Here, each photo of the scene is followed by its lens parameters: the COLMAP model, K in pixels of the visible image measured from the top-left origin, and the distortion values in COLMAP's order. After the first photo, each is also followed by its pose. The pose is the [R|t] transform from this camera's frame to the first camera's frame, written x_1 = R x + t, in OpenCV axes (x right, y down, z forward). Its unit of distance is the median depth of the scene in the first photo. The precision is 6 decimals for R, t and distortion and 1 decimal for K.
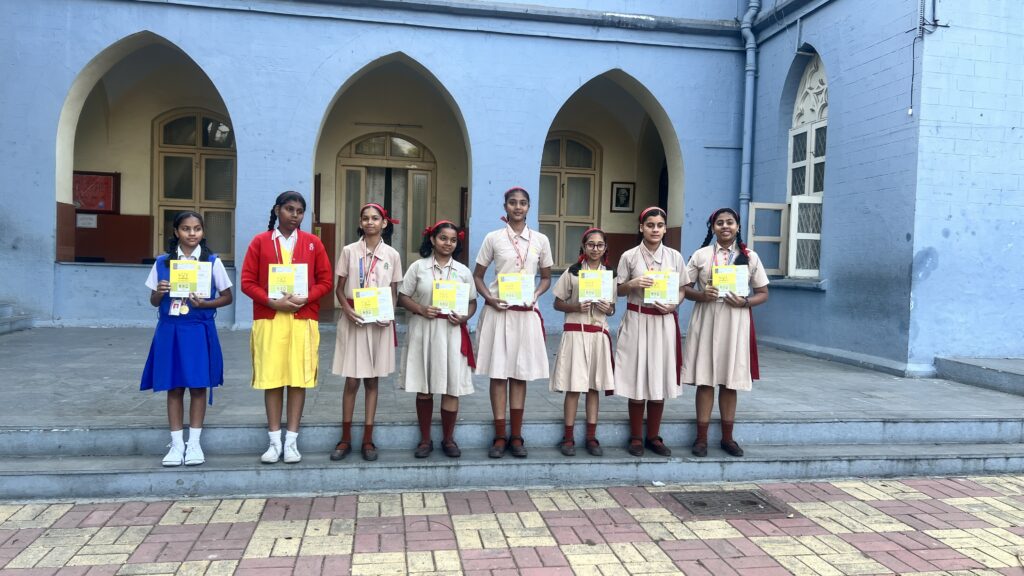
lens RADIAL K [[772.1, 0, 514.5], [0, 772.1, 290.8], [0, 0, 1]] dist [0.042211, -0.039887]
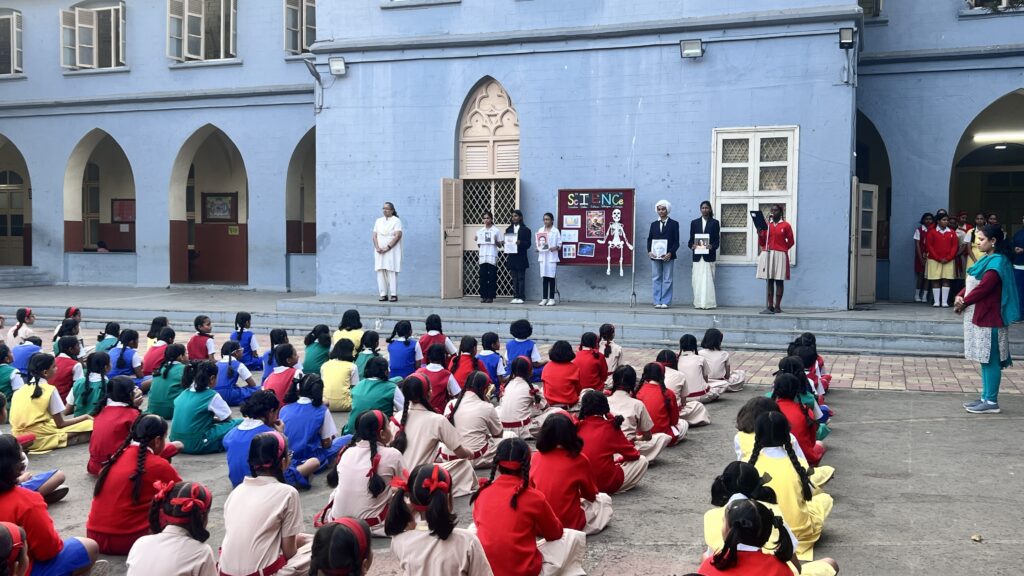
lens RADIAL K [[970.6, 0, 513.0], [0, 970.6, 291.5], [0, 0, 1]] dist [0.095233, 0.000000]
pose [[0.867333, -0.002573, -0.497722, 2.003429], [0.005800, 0.999971, 0.004938, 0.070343], [0.497695, -0.007170, 0.867322, -0.716176]]
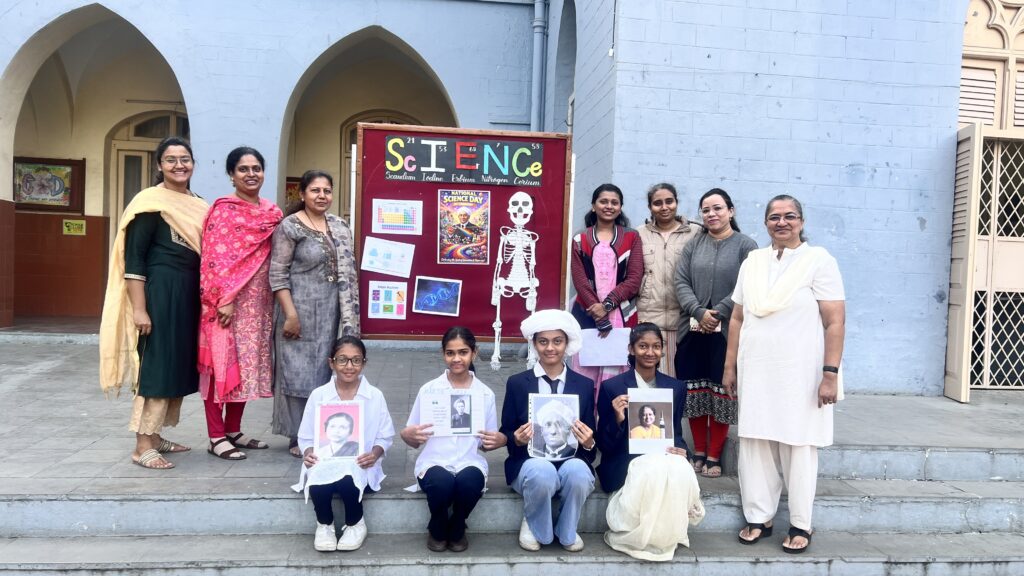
lens RADIAL K [[772.1, 0, 515.5], [0, 772.1, 294.3], [0, 0, 1]] dist [0.042211, -0.039887]
pose [[0.998328, 0.008371, -0.057189, 0.461517], [-0.008871, 0.999925, -0.008498, 0.004783], [0.057113, 0.008991, 0.998327, 0.267987]]
